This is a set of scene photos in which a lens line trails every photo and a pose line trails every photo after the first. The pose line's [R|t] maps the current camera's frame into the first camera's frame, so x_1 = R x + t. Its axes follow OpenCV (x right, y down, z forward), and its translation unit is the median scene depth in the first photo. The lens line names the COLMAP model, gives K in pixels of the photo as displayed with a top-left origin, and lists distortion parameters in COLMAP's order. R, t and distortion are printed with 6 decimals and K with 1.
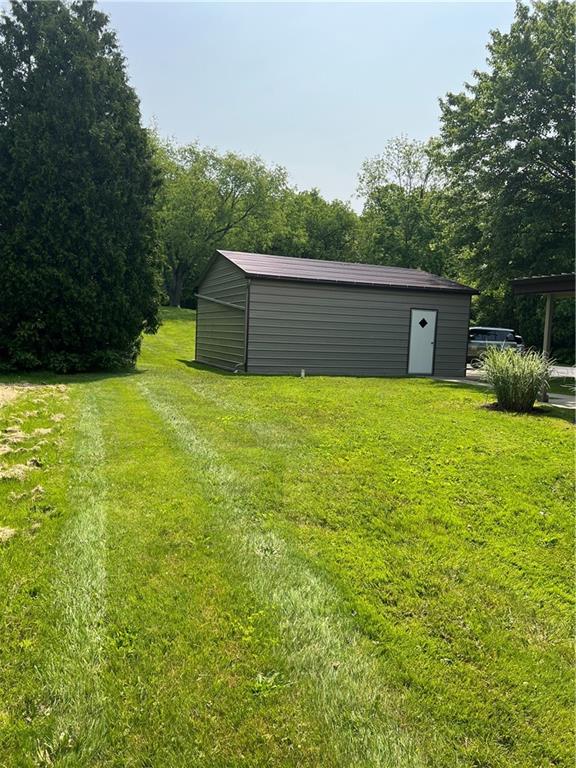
lens RADIAL K [[580.8, 0, 287.0], [0, 580.8, 383.4], [0, 0, 1]] dist [0.023341, -0.017071]
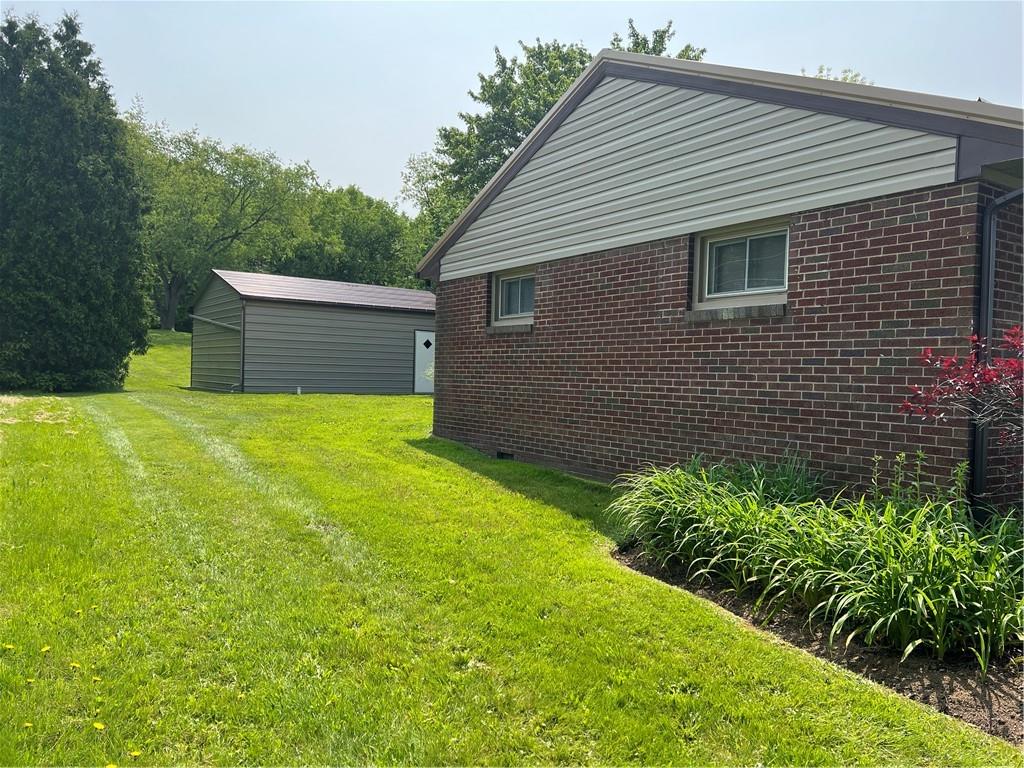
lens RADIAL K [[774.4, 0, 512.2], [0, 774.4, 388.7], [0, 0, 1]] dist [0.023341, -0.017071]
pose [[0.974746, -0.020386, 0.222383, 0.094621], [0.032975, 0.998048, -0.053043, 0.067209], [-0.220868, 0.059037, 0.973515, -0.456457]]
